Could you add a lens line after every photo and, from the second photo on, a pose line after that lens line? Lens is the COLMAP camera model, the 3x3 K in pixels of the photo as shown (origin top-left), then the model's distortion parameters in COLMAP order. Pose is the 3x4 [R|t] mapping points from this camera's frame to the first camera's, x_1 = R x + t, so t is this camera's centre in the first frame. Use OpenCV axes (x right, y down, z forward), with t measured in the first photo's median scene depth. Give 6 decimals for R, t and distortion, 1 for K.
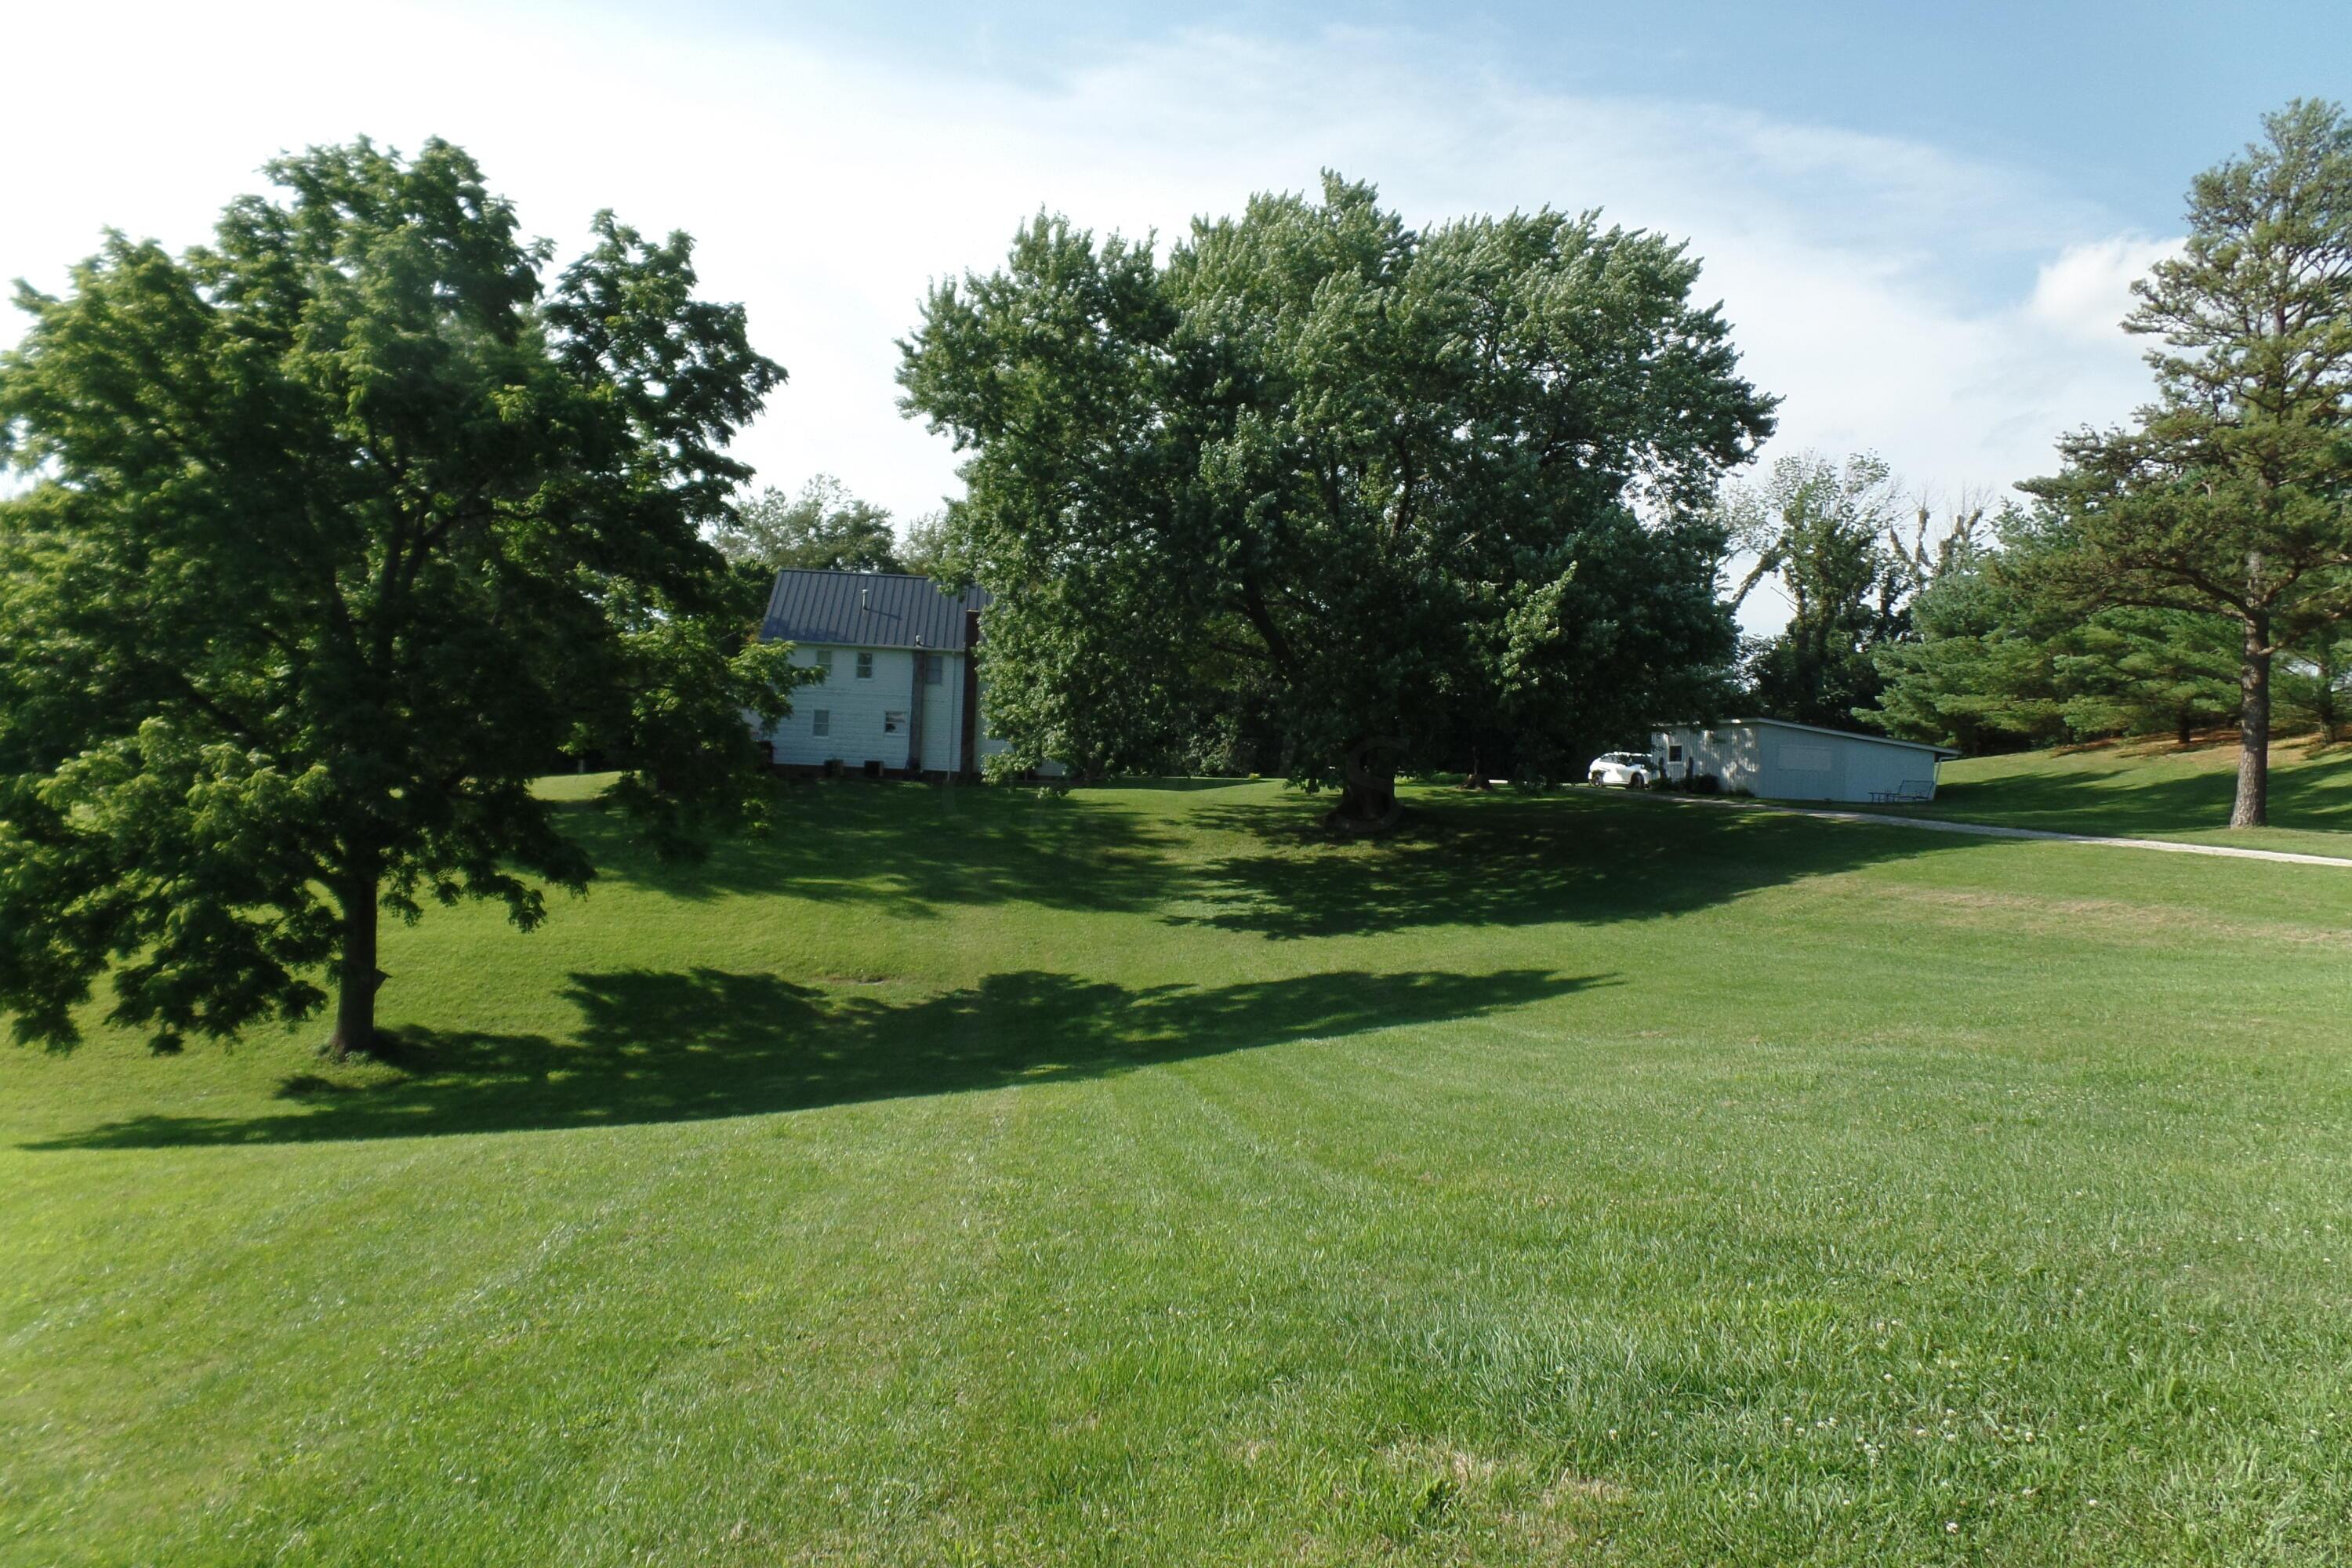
lens RADIAL K [[1621.3, 0, 1176.0], [0, 1621.3, 784.0], [0, 0, 1]] dist [0.010324, 0.004651]
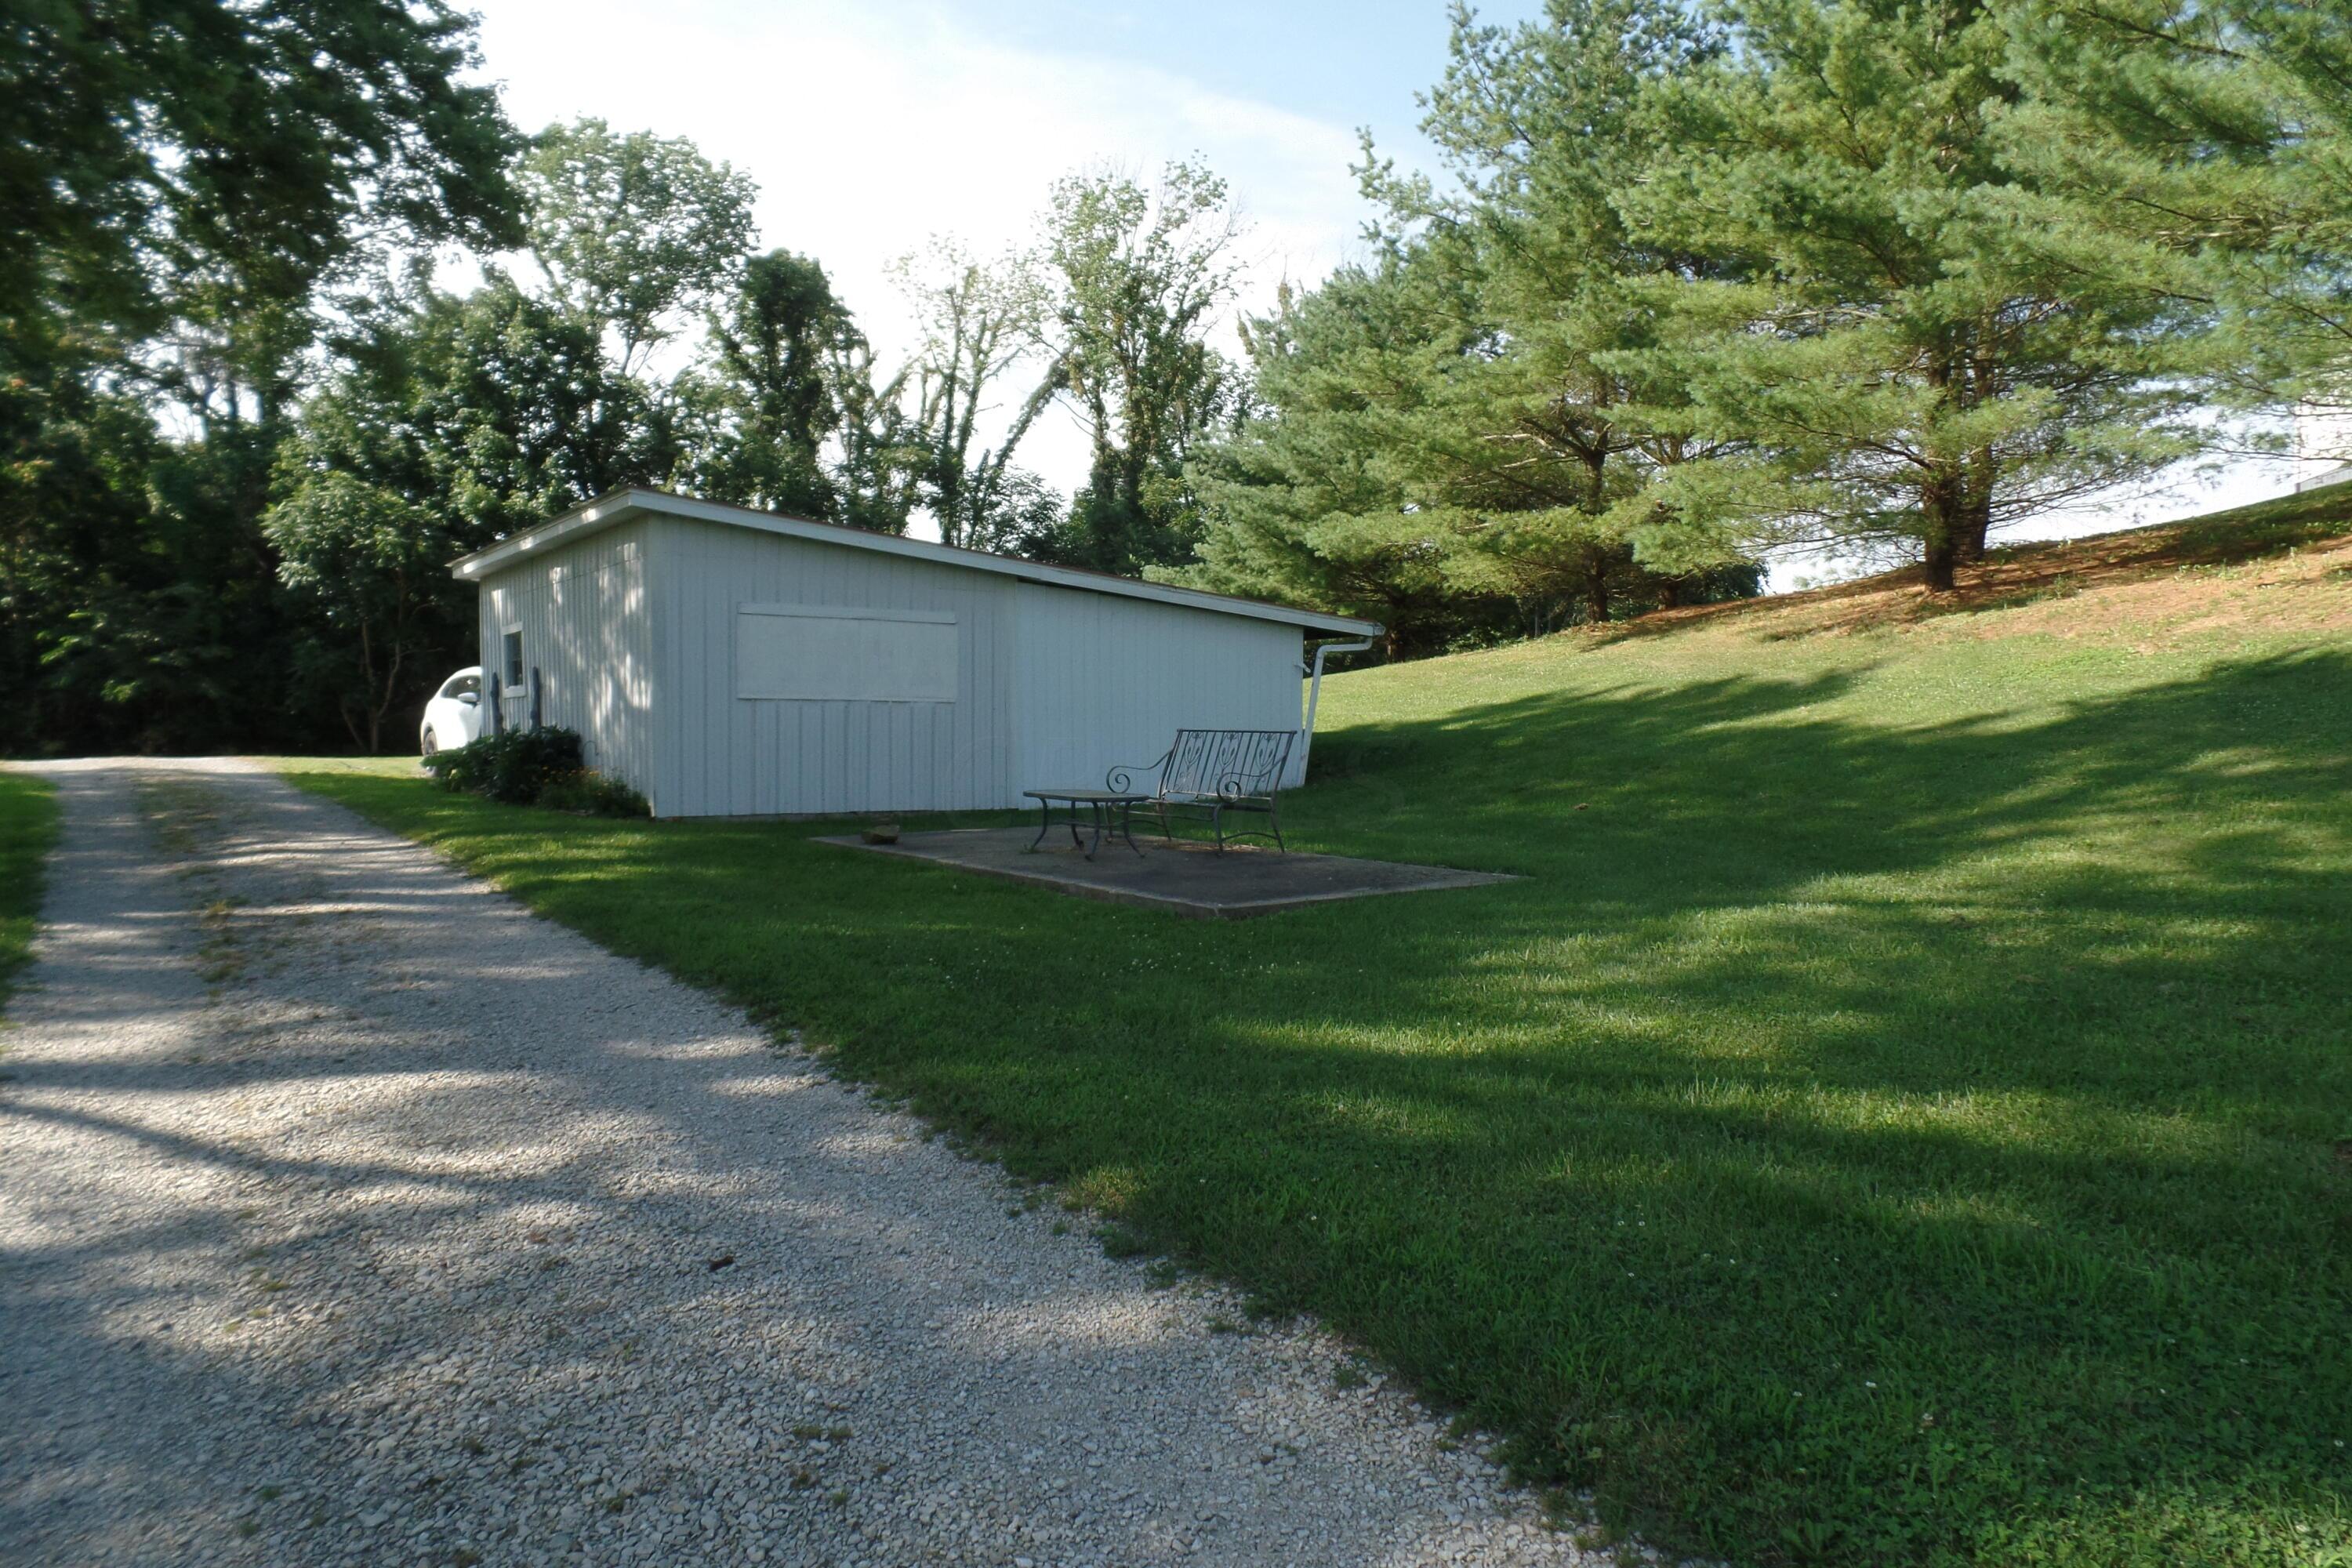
lens RADIAL K [[1621.3, 0, 1176.0], [0, 1621.3, 784.0], [0, 0, 1]] dist [0.010324, 0.004651]
pose [[0.937696, -0.047563, 0.344187, 0.212818], [0.036644, 0.998599, 0.038164, -0.001653], [-0.345520, -0.023174, 0.938125, 0.458394]]
